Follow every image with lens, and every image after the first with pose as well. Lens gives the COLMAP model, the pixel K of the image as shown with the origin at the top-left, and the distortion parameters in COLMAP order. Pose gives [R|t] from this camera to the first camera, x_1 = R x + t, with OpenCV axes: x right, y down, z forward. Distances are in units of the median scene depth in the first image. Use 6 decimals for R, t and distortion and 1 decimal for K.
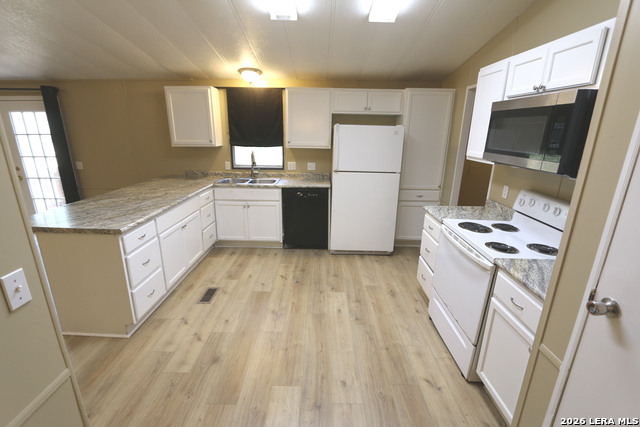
lens RADIAL K [[293.0, 0, 317.0], [0, 293.0, 216.1], [0, 0, 1]] dist [-0.018301, 0.002345]
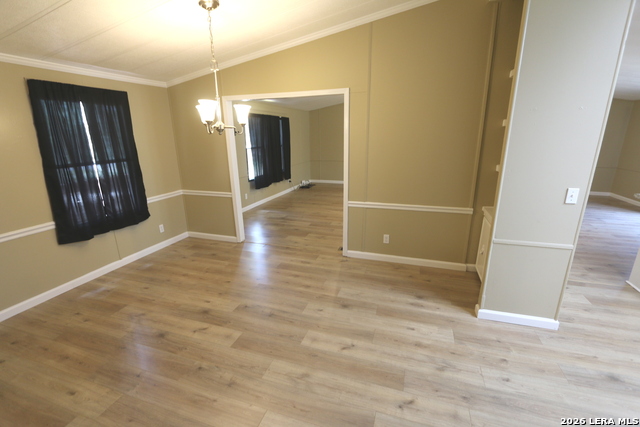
lens RADIAL K [[293.0, 0, 317.8], [0, 293.0, 216.8], [0, 0, 1]] dist [-0.018301, 0.002345]
pose [[-0.309938, 0.253680, -0.916289, 0.463374], [-0.259988, 0.904400, 0.338330, 0.035842], [0.914519, 0.343086, -0.214354, -0.087846]]
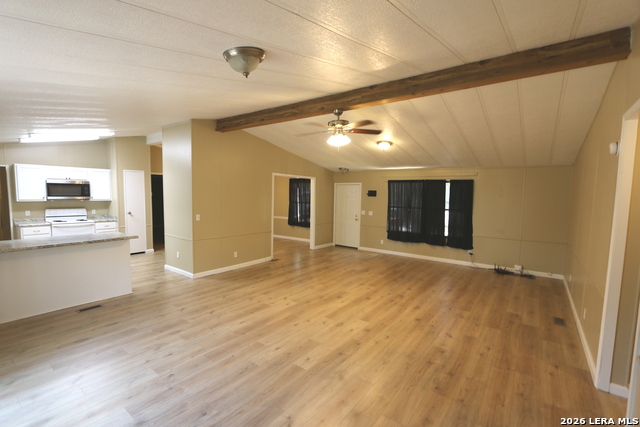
lens RADIAL K [[293.0, 0, 317.6], [0, 293.0, 218.5], [0, 0, 1]] dist [-0.018301, 0.002345]
pose [[-0.803645, -0.075068, 0.590355, -1.977713], [0.143609, 0.938232, 0.314796, -0.332229], [-0.577521, 0.337764, -0.743226, 1.028396]]
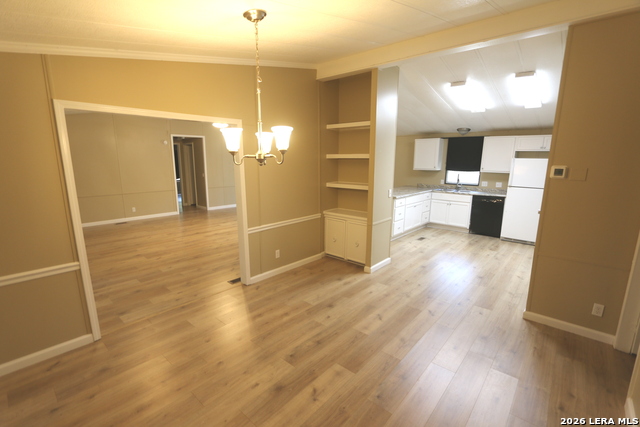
lens RADIAL K [[293.0, 0, 319.1], [0, 293.0, 215.5], [0, 0, 1]] dist [-0.018301, 0.002345]
pose [[0.758569, 0.117648, -0.640884, 0.319674], [-0.181340, 0.982825, -0.034221, 0.253188], [0.625850, 0.142177, 0.766875, -0.879101]]
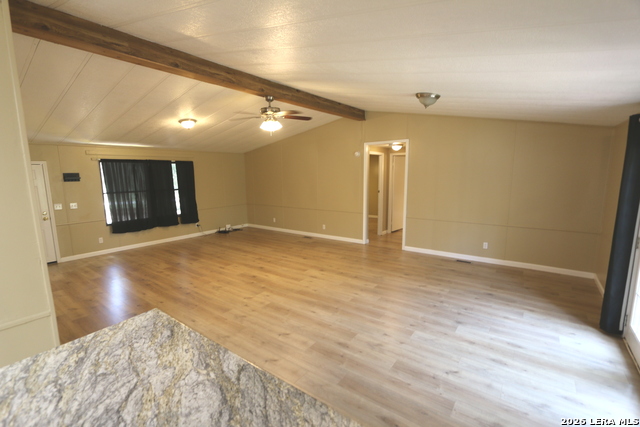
lens RADIAL K [[293.0, 0, 318.0], [0, 293.0, 219.4], [0, 0, 1]] dist [-0.018301, 0.002345]
pose [[-0.589207, 0.126337, -0.798044, -0.441587], [-0.221708, 0.924508, 0.310048, -0.308708], [0.776969, 0.359615, -0.516717, 0.956382]]
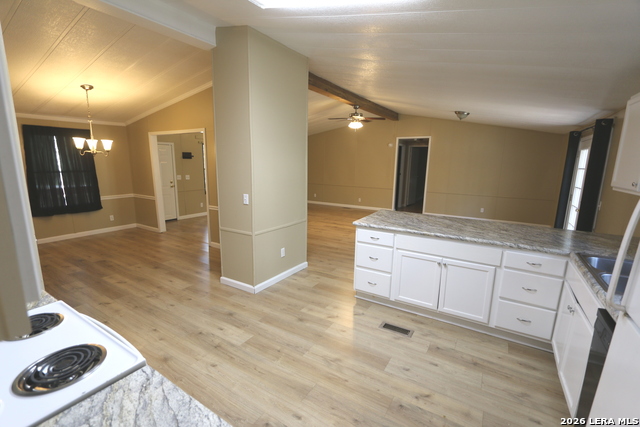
lens RADIAL K [[293.0, 0, 318.5], [0, 293.0, 217.5], [0, 0, 1]] dist [-0.018301, 0.002345]
pose [[-0.519334, 0.145780, -0.842046, 0.415301], [-0.260973, 0.911217, 0.318711, -0.243498], [0.813748, 0.385268, -0.435181, 0.871536]]
